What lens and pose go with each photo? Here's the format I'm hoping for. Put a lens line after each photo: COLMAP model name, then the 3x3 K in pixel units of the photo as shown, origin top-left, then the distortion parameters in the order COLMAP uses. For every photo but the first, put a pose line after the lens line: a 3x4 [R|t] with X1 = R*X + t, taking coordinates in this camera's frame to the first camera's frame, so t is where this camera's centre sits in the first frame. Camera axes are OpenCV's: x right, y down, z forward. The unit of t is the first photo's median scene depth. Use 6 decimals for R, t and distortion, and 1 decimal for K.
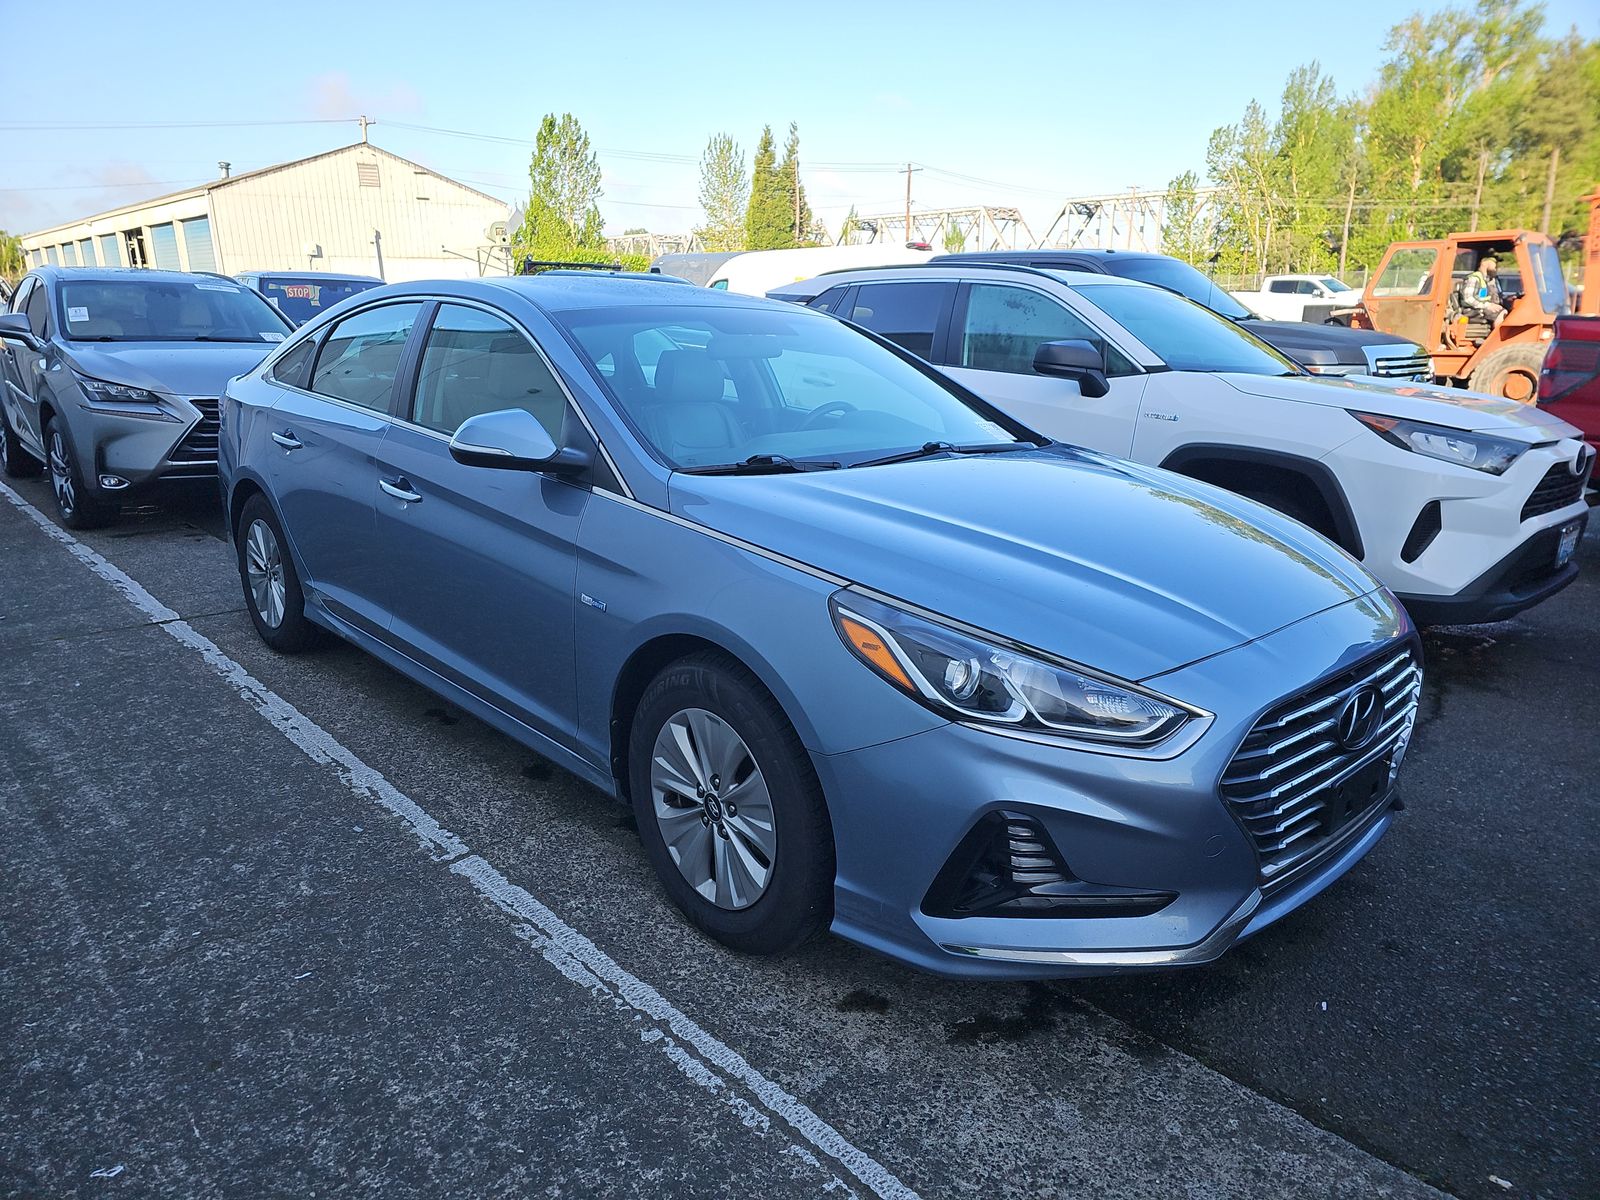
lens RADIAL K [[1059.1, 0, 789.8], [0, 1059.1, 612.2], [0, 0, 1]] dist [0.041087, -0.037762]
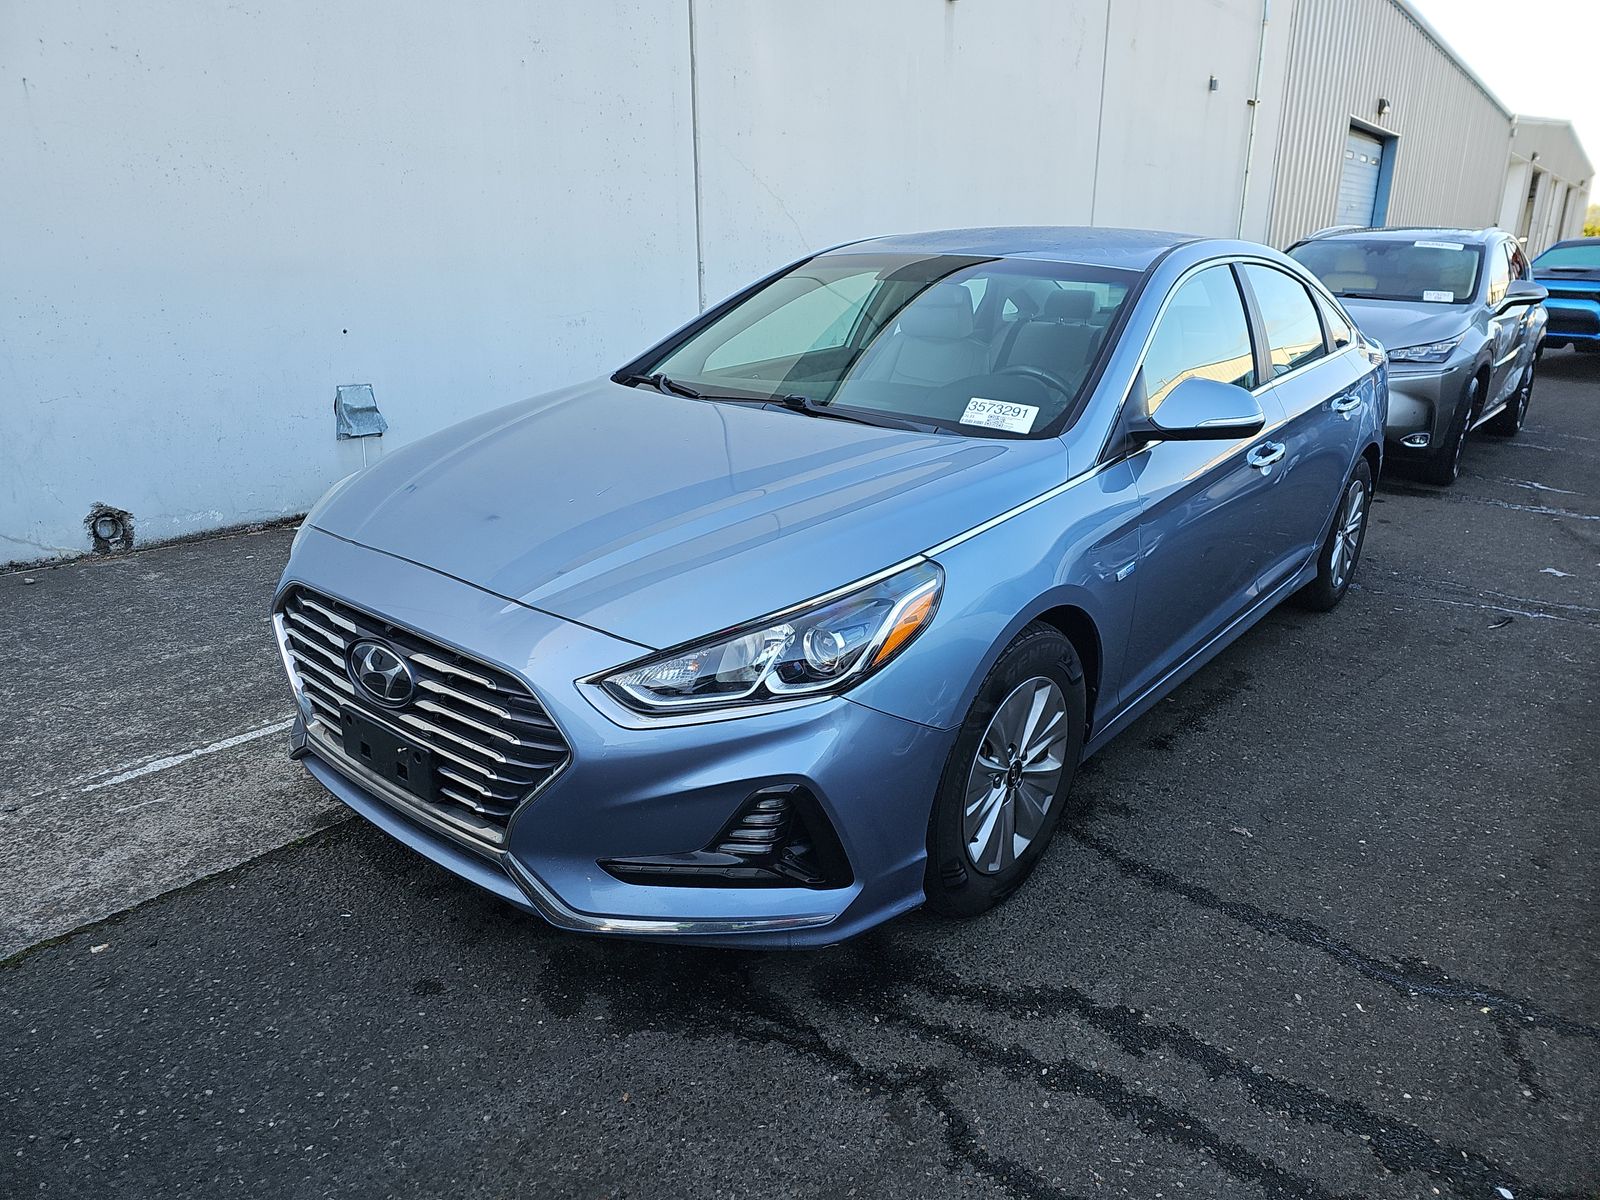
lens RADIAL K [[1059.1, 0, 789.3], [0, 1059.1, 588.9], [0, 0, 1]] dist [0.041087, -0.037762]
pose [[0.132670, 0.290289, -0.947698, 1.631949], [-0.280978, 0.927941, 0.244903, -0.346589], [0.950500, 0.233791, 0.204675, 1.255389]]
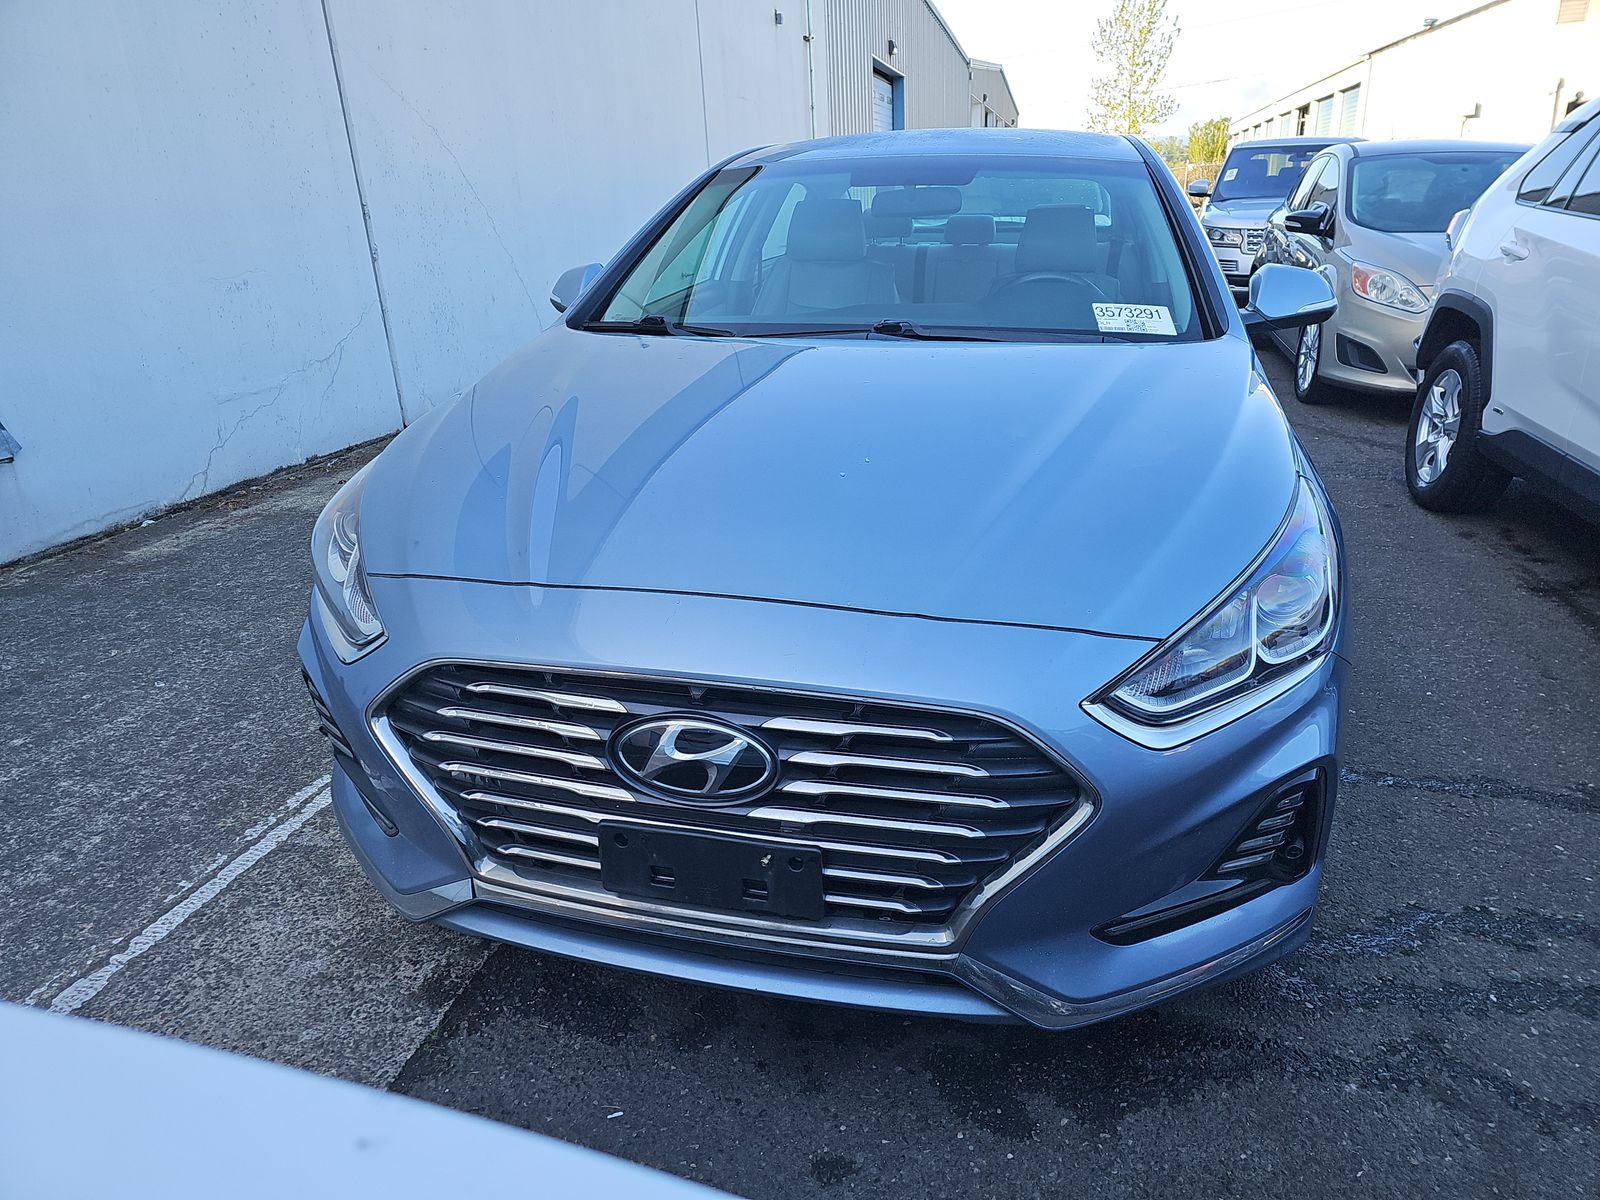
lens RADIAL K [[1059.1, 0, 801.6], [0, 1059.1, 599.9], [0, 0, 1]] dist [0.041087, -0.037762]
pose [[0.542279, 0.271392, -0.795160, 1.174551], [-0.195311, 0.961188, 0.194861, -0.151686], [0.817182, 0.049634, 0.574238, 0.745703]]
